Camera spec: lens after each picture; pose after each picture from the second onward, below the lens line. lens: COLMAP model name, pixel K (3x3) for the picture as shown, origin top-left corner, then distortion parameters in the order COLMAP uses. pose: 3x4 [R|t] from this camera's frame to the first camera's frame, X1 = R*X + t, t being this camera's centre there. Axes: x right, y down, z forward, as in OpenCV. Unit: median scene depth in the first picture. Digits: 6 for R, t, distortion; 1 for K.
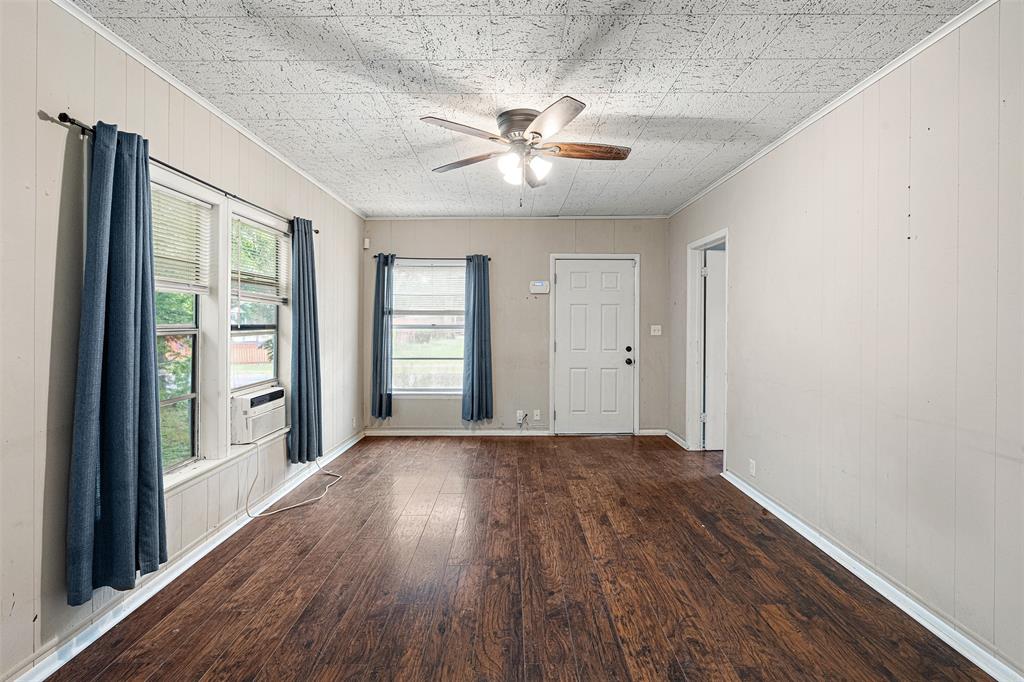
lens RADIAL K [[456.2, 0, 520.4], [0, 456.2, 320.6], [0, 0, 1]] dist [-0.003193, 0.000674]
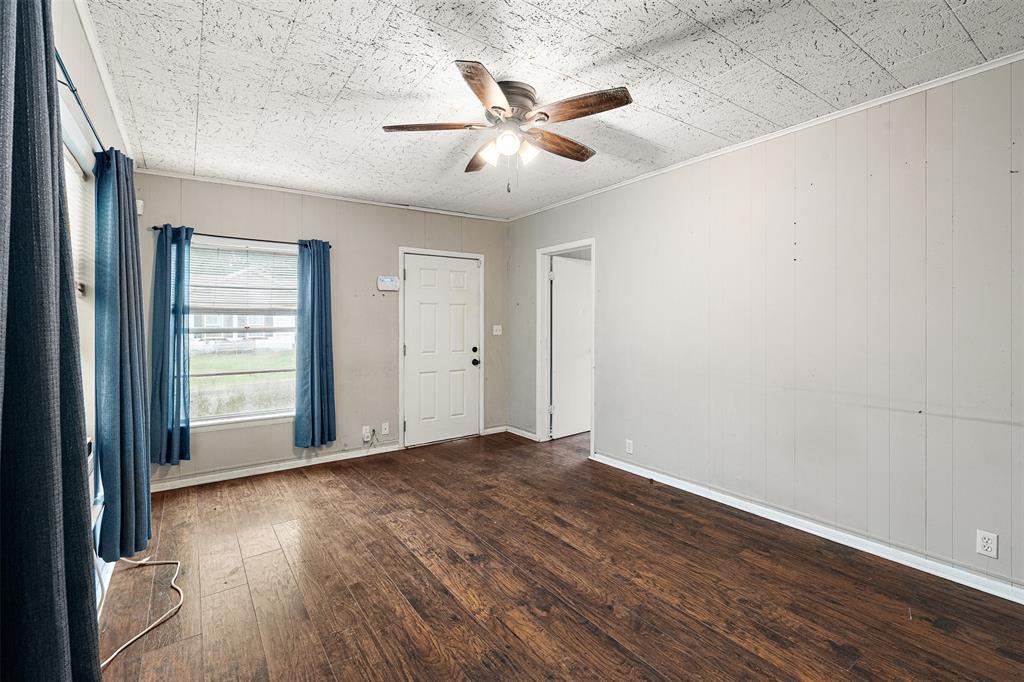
lens RADIAL K [[456.2, 0, 513.7], [0, 456.2, 321.8], [0, 0, 1]] dist [-0.003193, 0.000674]
pose [[0.823377, -0.005403, 0.567468, -0.470184], [0.005188, 0.999985, 0.001994, 0.000807], [-0.567470, 0.001302, 0.823393, 0.247831]]
